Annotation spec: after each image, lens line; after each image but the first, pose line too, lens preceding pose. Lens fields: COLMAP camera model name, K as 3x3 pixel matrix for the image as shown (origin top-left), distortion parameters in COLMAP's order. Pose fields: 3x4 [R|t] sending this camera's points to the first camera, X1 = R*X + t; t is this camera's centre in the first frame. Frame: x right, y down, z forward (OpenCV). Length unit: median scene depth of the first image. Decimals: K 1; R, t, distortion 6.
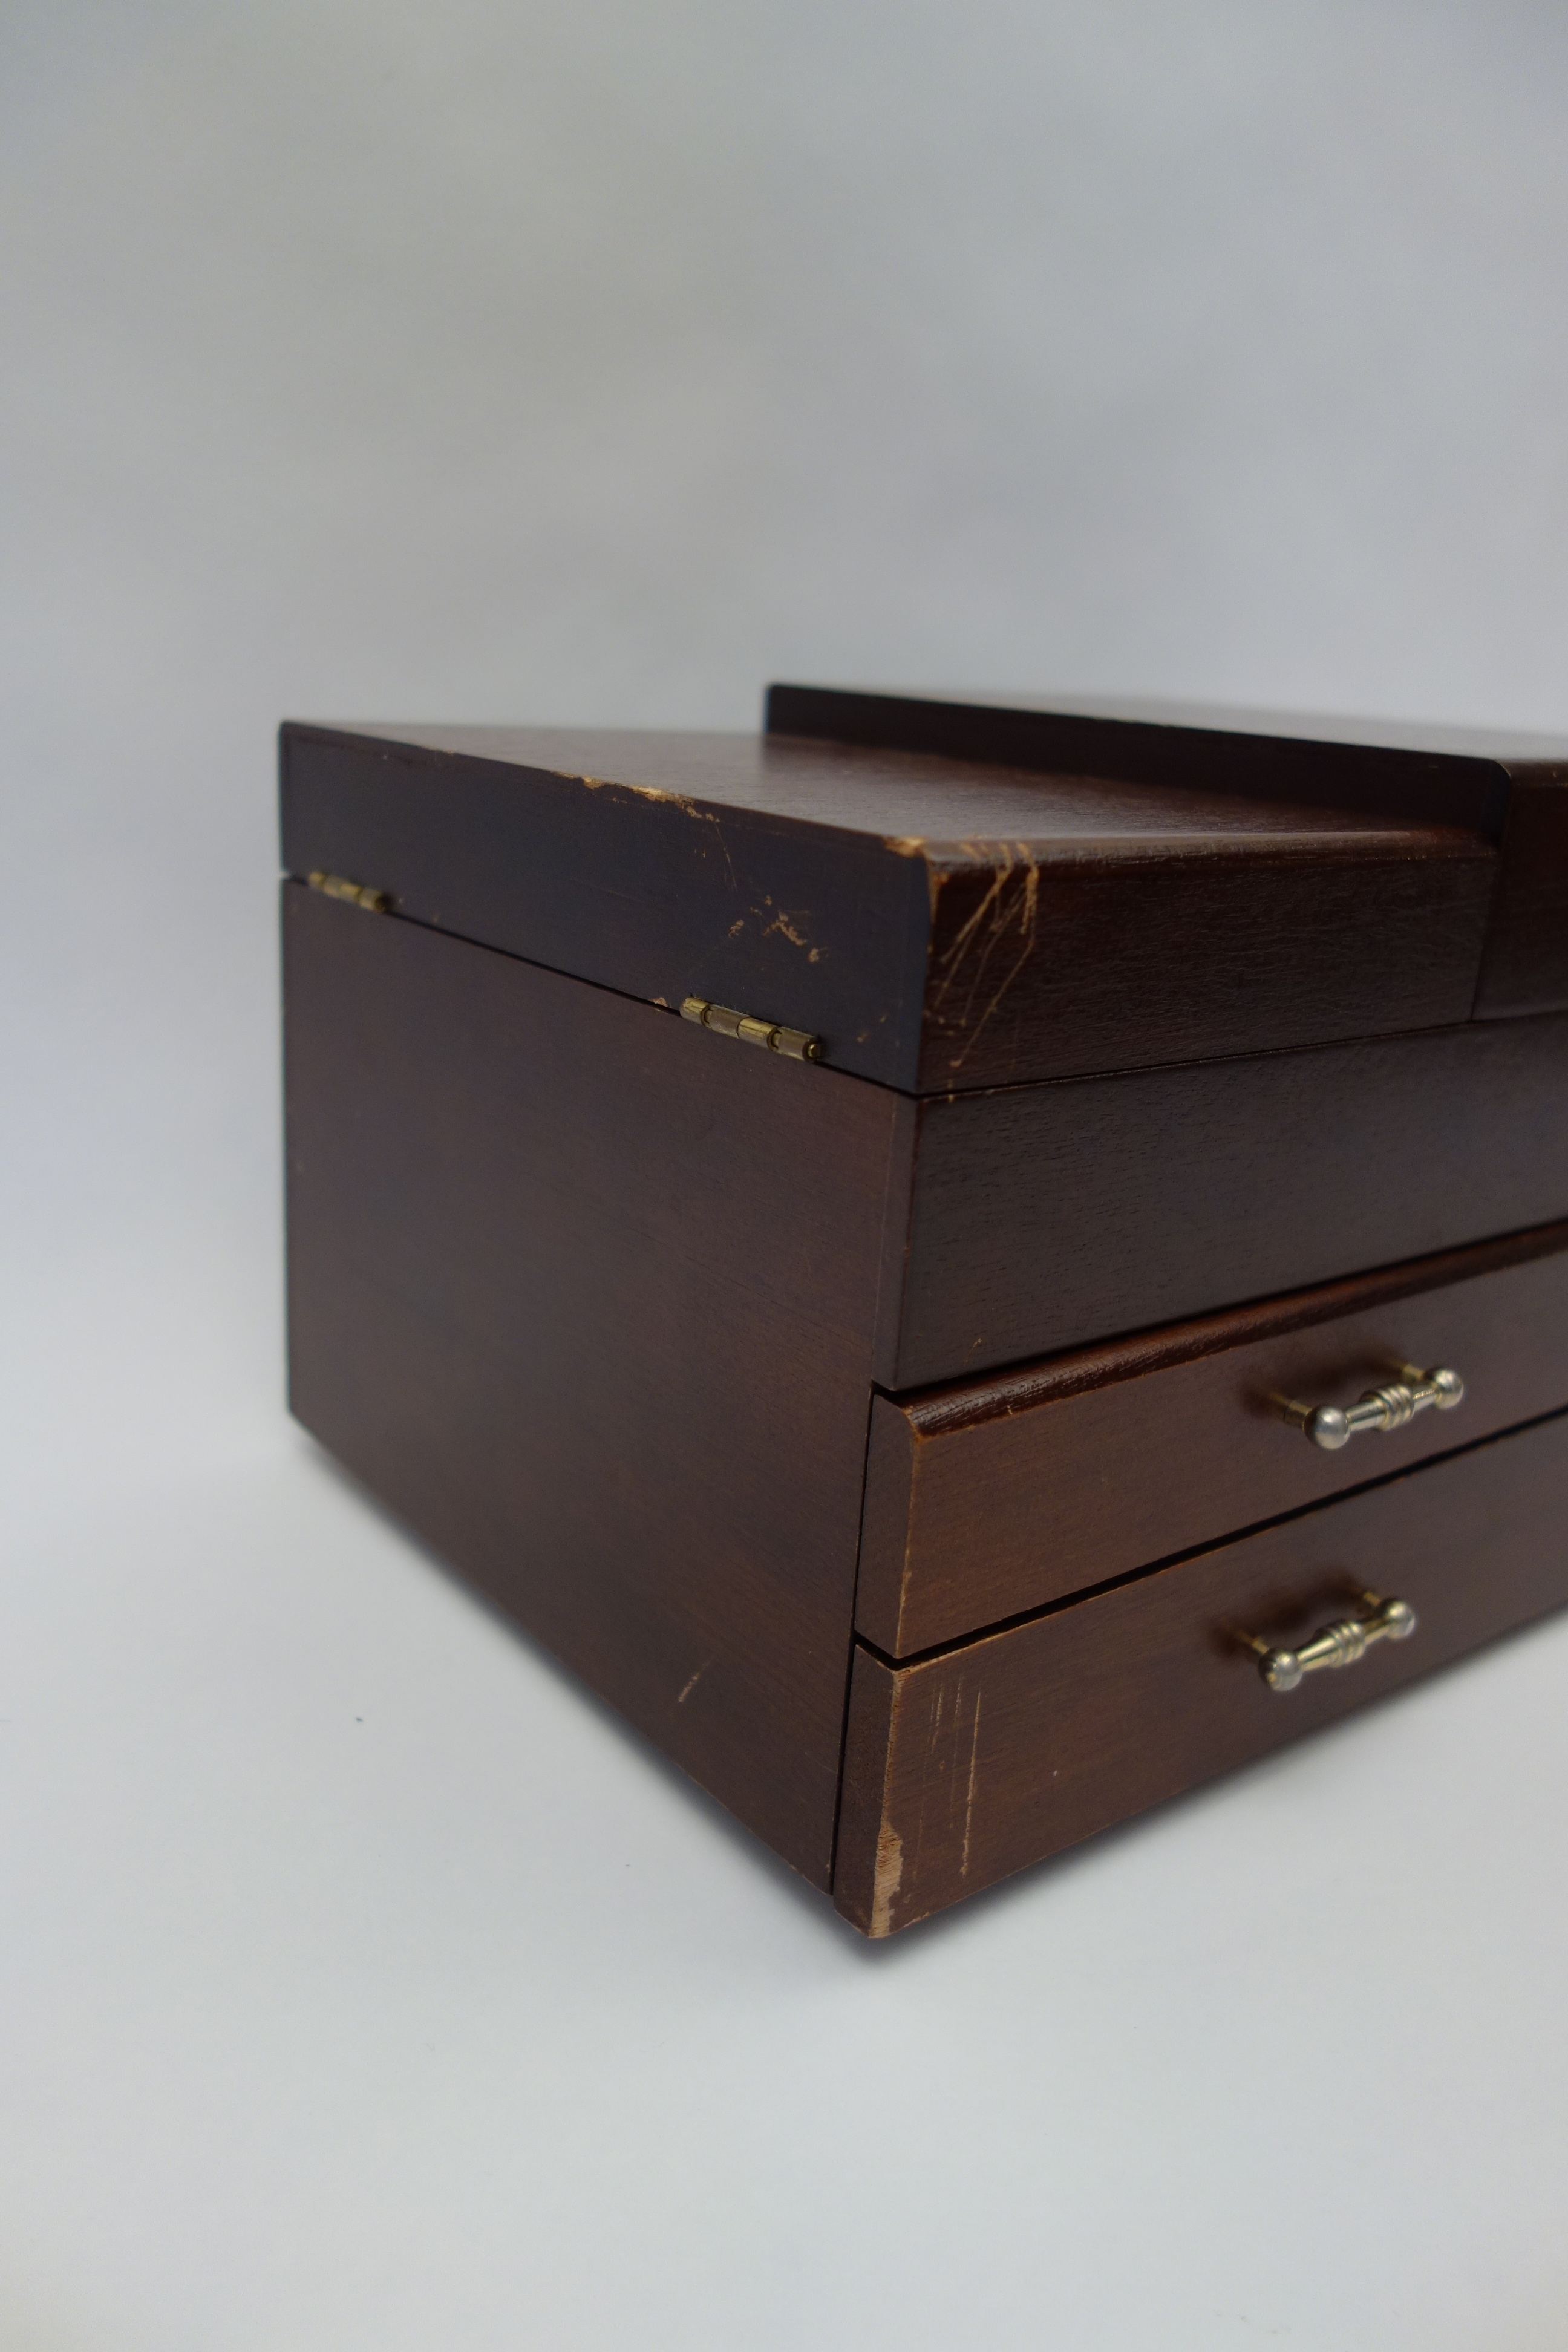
lens RADIAL K [[1811.7, 0, 777.4], [0, 1811.7, 1183.8], [0, 0, 1]] dist [0.005622, 0.010573]
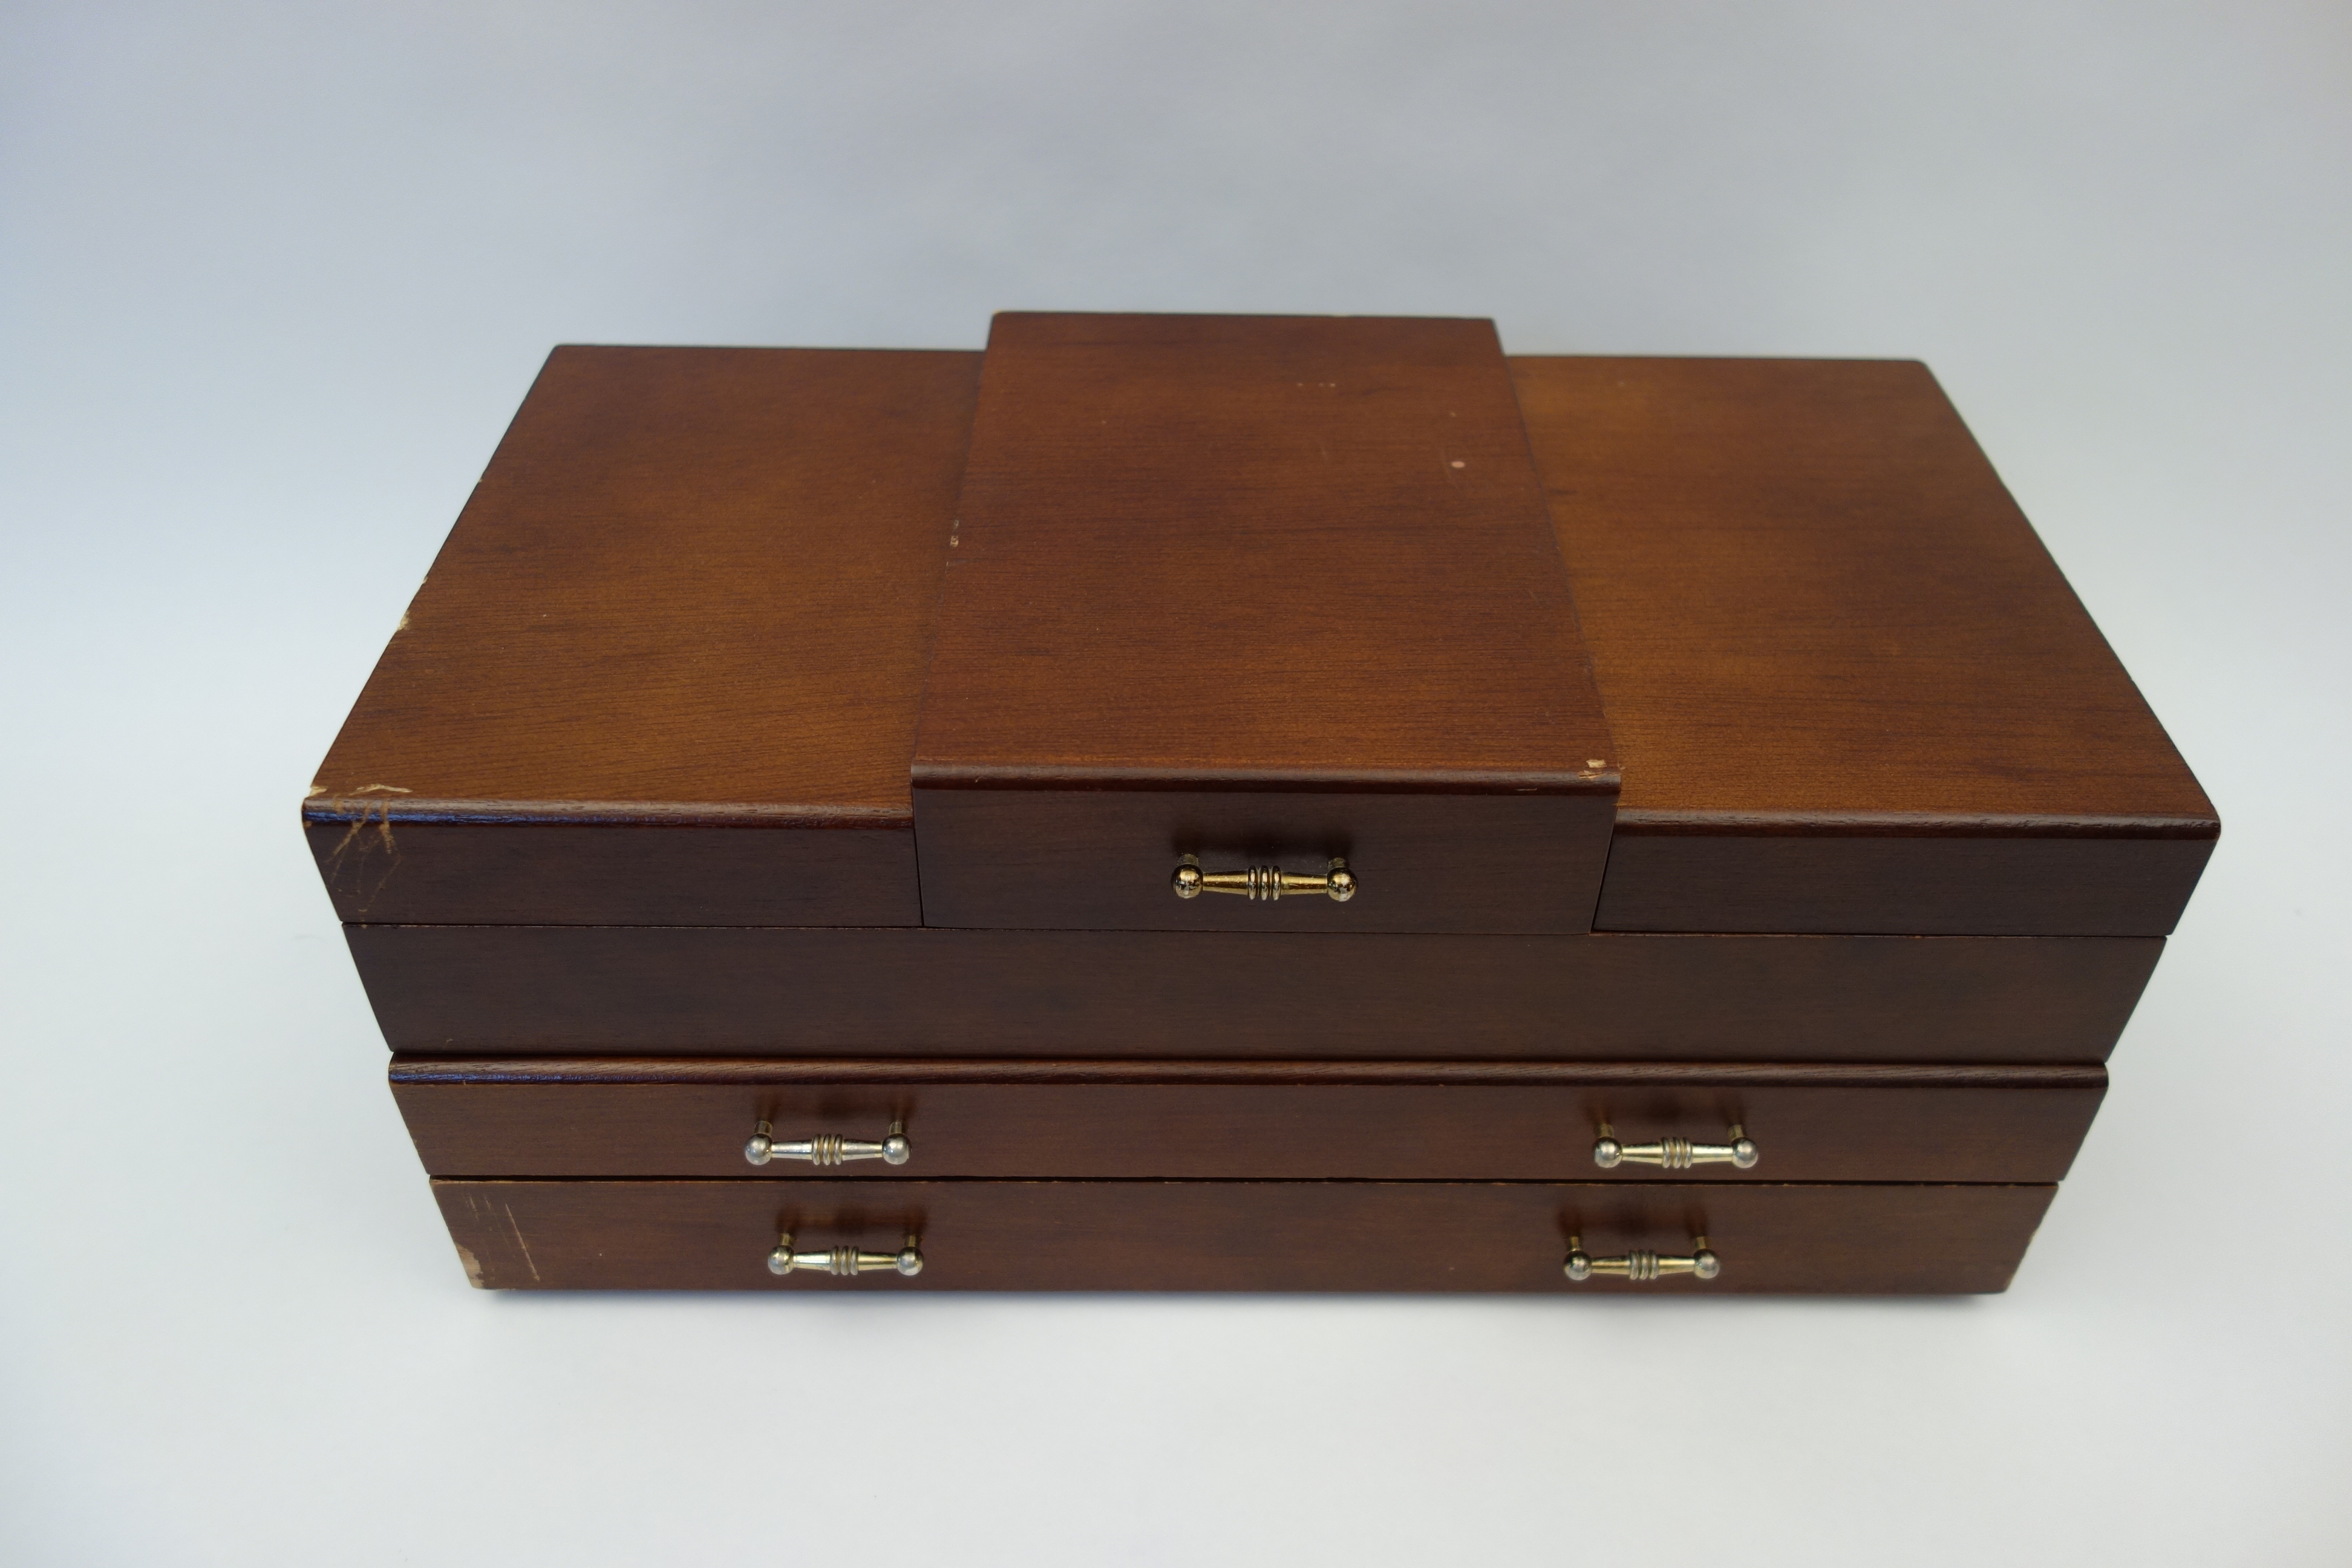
lens RADIAL K [[1811.7, 0, 1175.0], [0, 1811.7, 796.2], [0, 0, 1]] dist [0.005622, 0.010573]
pose [[0.805434, 0.350166, -0.478183, 1.427141], [-0.140699, 0.896711, 0.419659, -0.943433], [0.575742, -0.270728, 0.771510, 0.189627]]
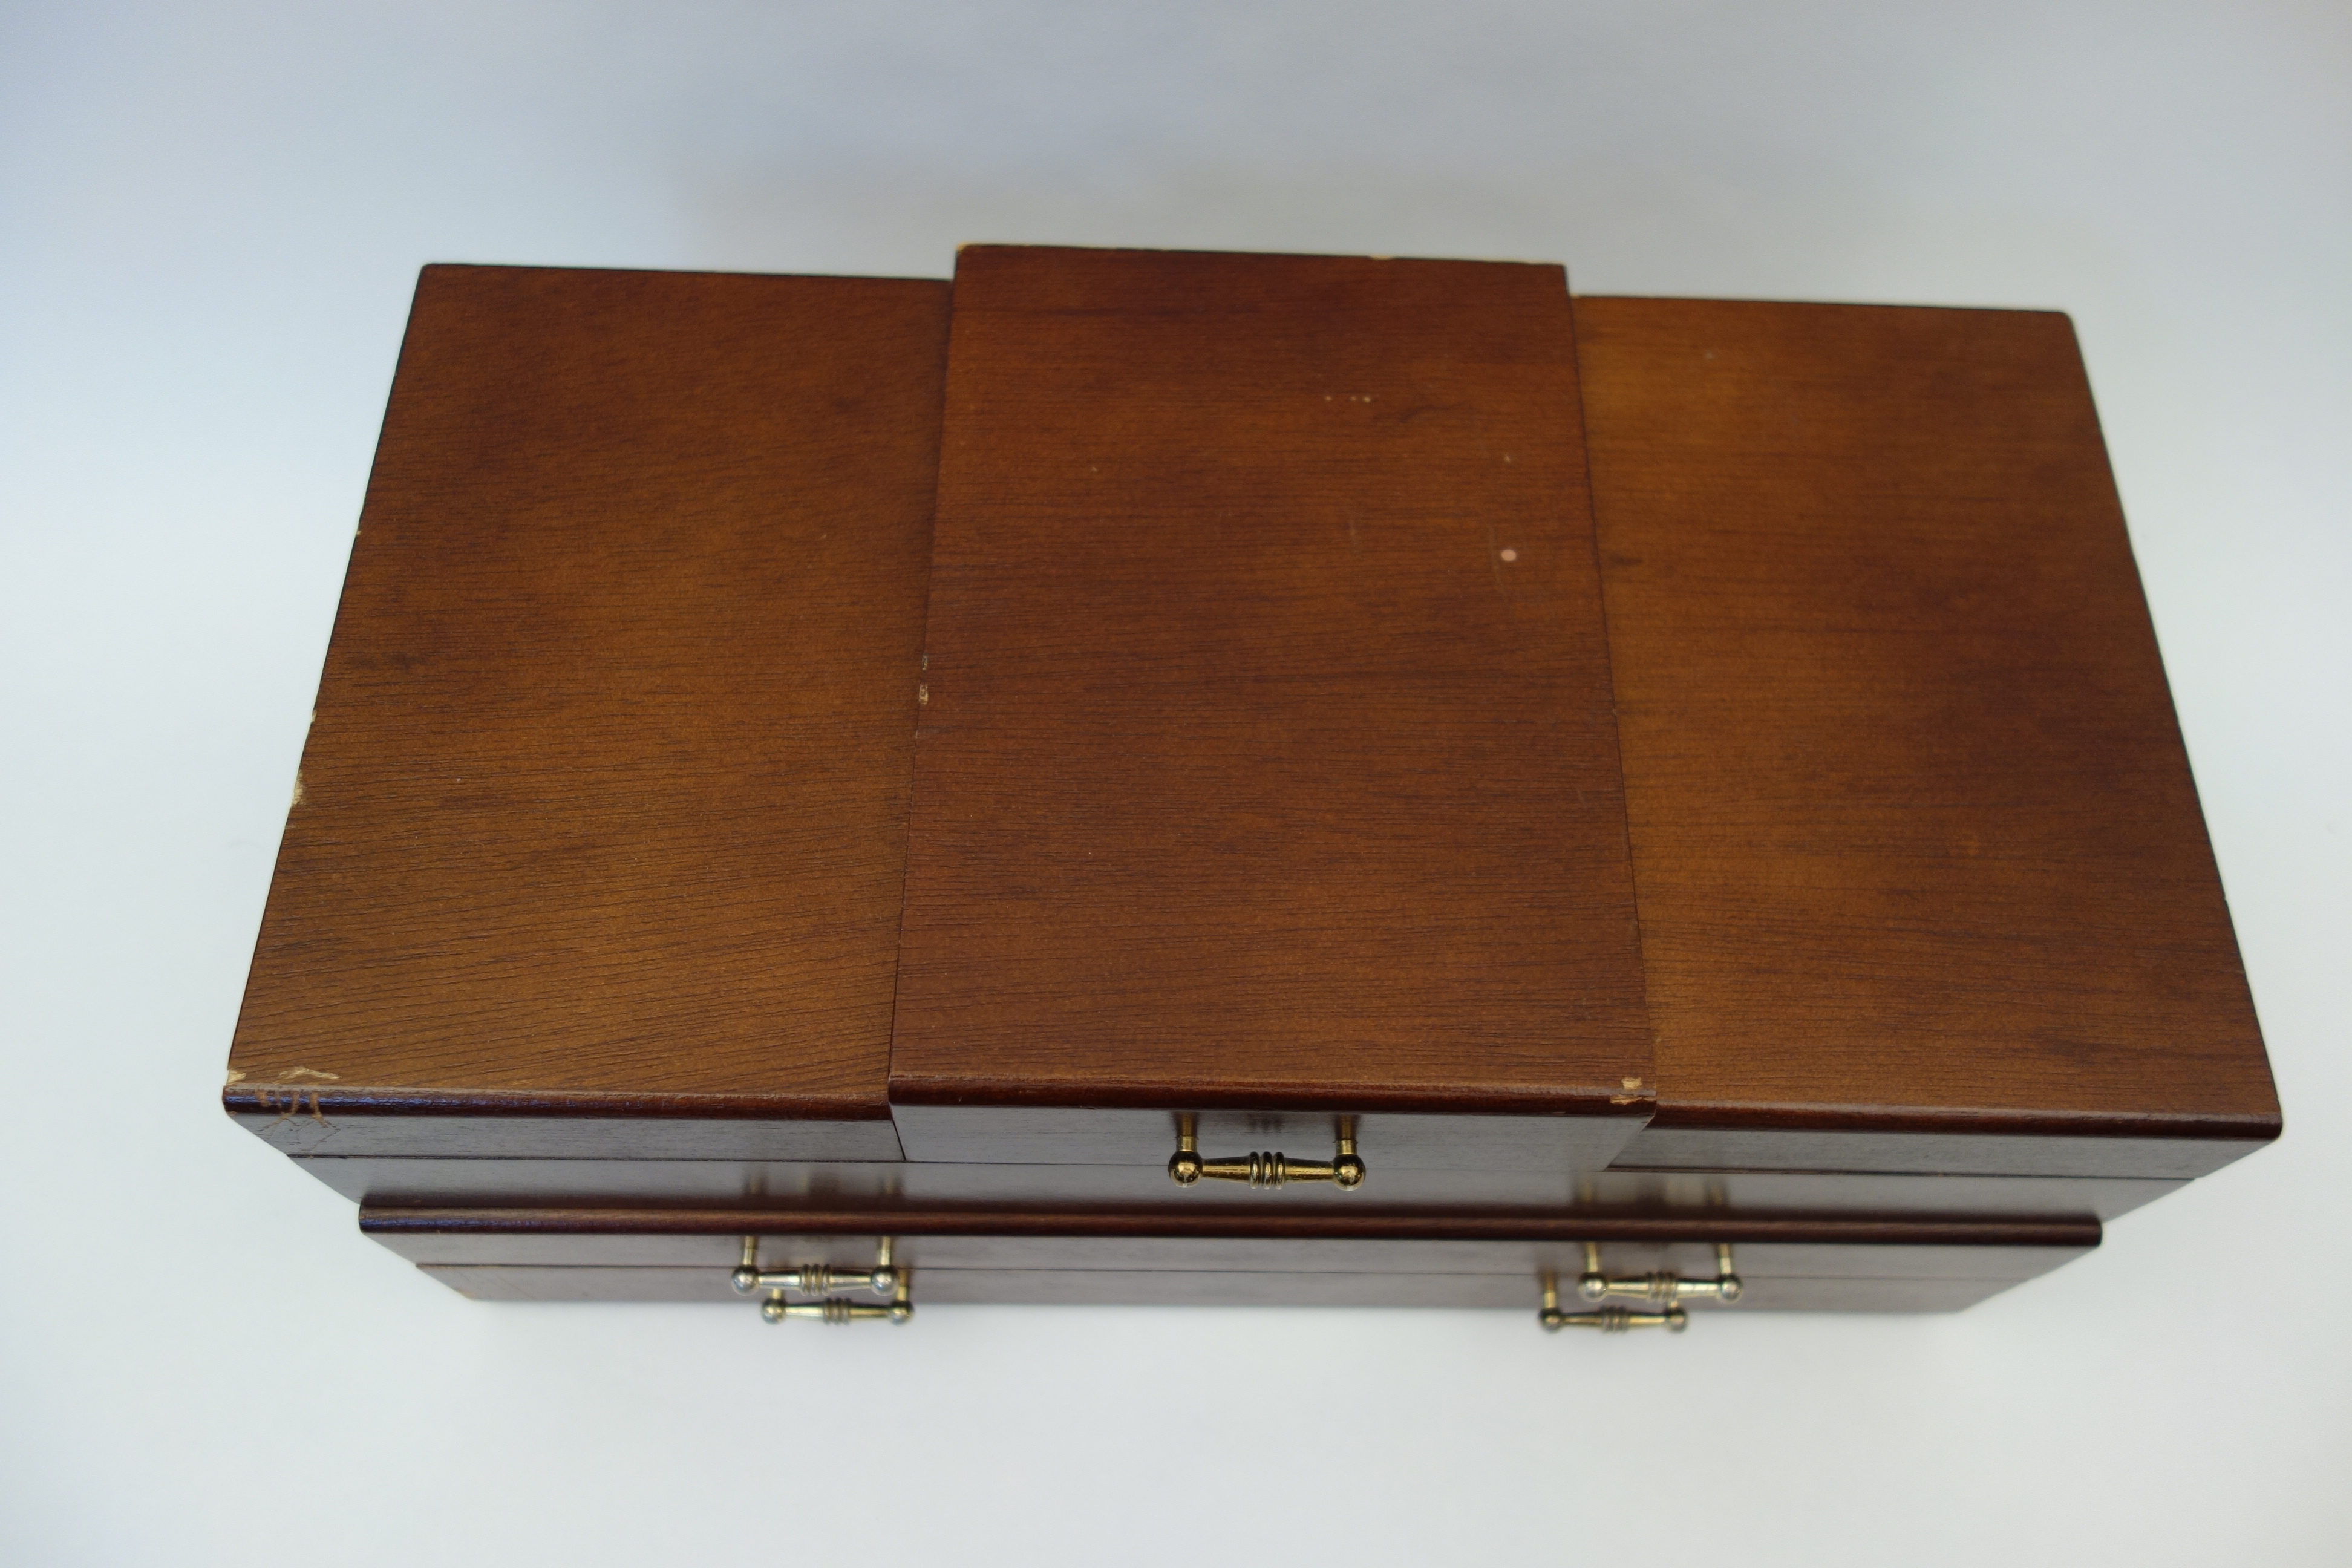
lens RADIAL K [[1811.7, 0, 1174.5], [0, 1811.7, 795.3], [0, 0, 1]] dist [0.005622, 0.010573]
pose [[0.803603, 0.521391, -0.287008, 0.970141], [-0.166550, 0.659969, 0.732600, -1.504620], [0.571388, -0.540918, 0.617190, 0.632125]]
